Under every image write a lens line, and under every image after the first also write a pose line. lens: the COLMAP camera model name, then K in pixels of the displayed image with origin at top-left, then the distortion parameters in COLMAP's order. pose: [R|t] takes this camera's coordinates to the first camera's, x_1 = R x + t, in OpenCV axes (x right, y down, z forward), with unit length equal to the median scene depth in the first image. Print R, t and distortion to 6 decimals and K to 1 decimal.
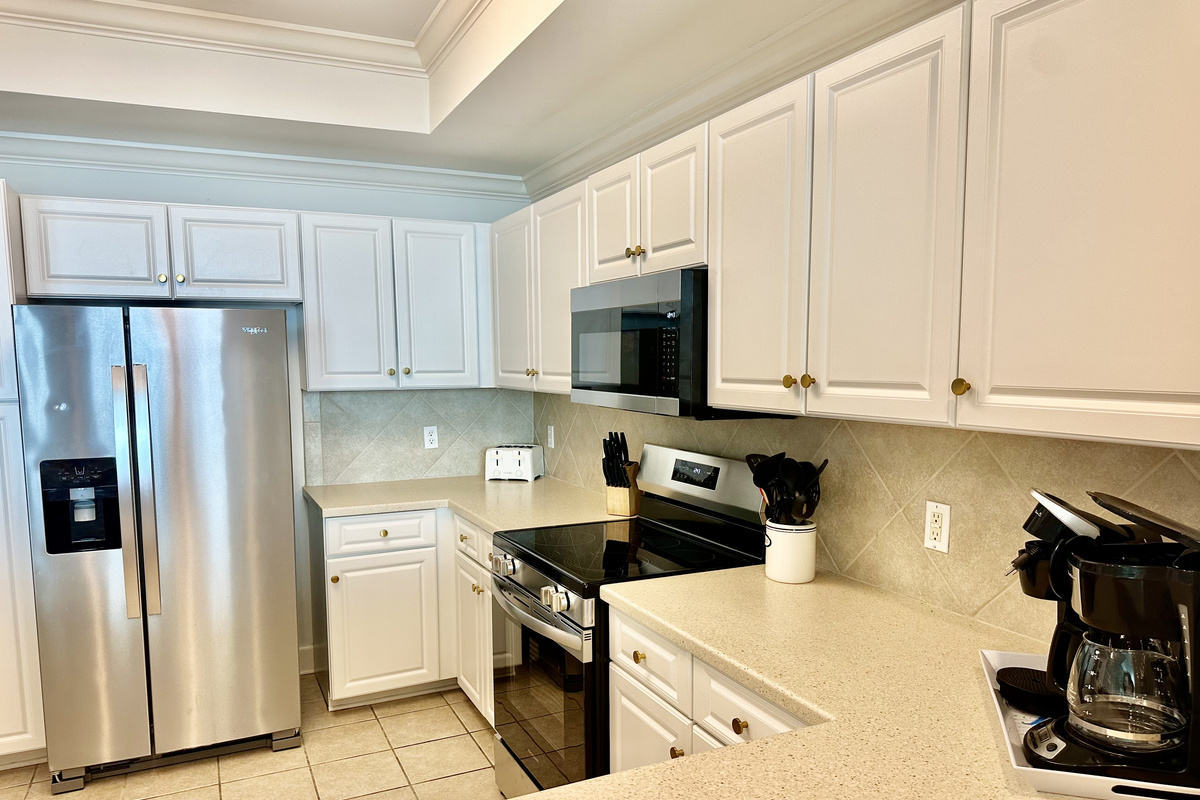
lens RADIAL K [[833.4, 0, 601.3], [0, 833.4, 423.2], [0, 0, 1]] dist [0.004727, 0.000863]
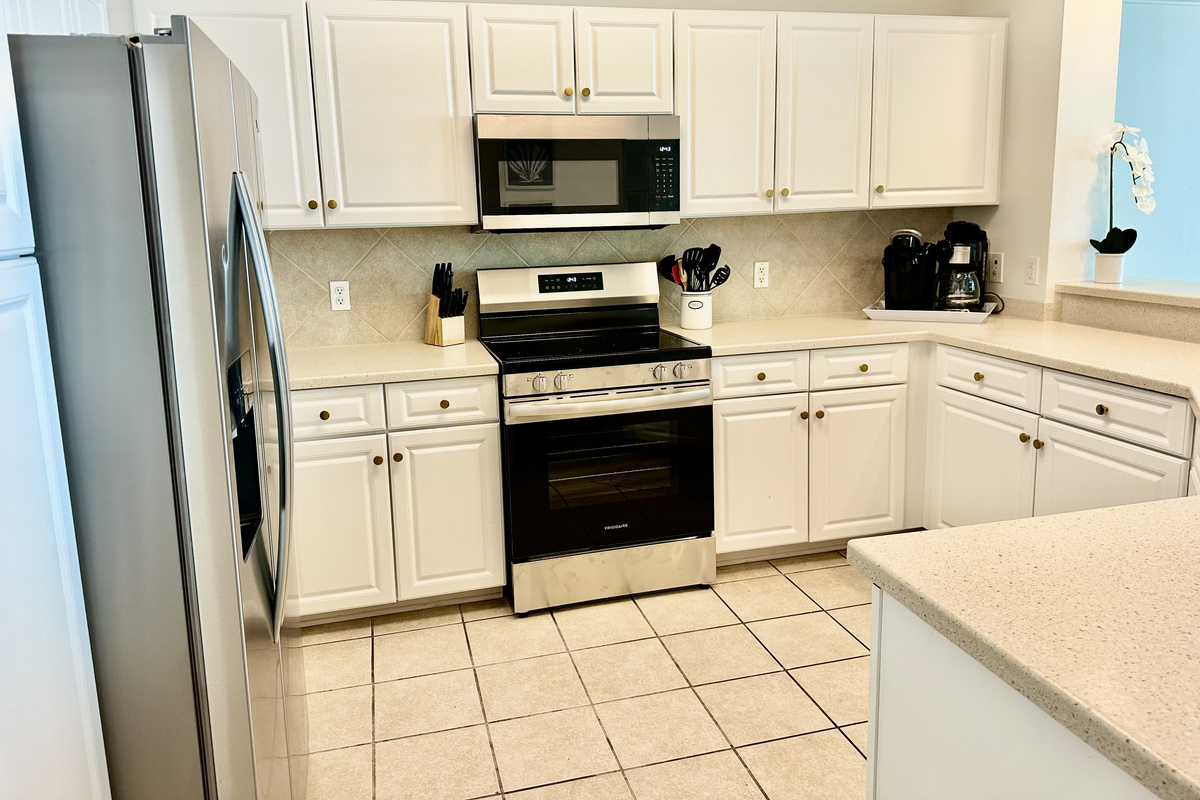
lens RADIAL K [[863.1, 0, 600.0], [0, 863.1, 400.0], [0, 0, 1]] dist [0.088620, 0.000190]
pose [[0.188735, -0.211280, 0.959031, -1.372147], [0.104514, 0.975357, 0.194309, -0.016533], [-0.976451, 0.063559, 0.206166, 0.828339]]
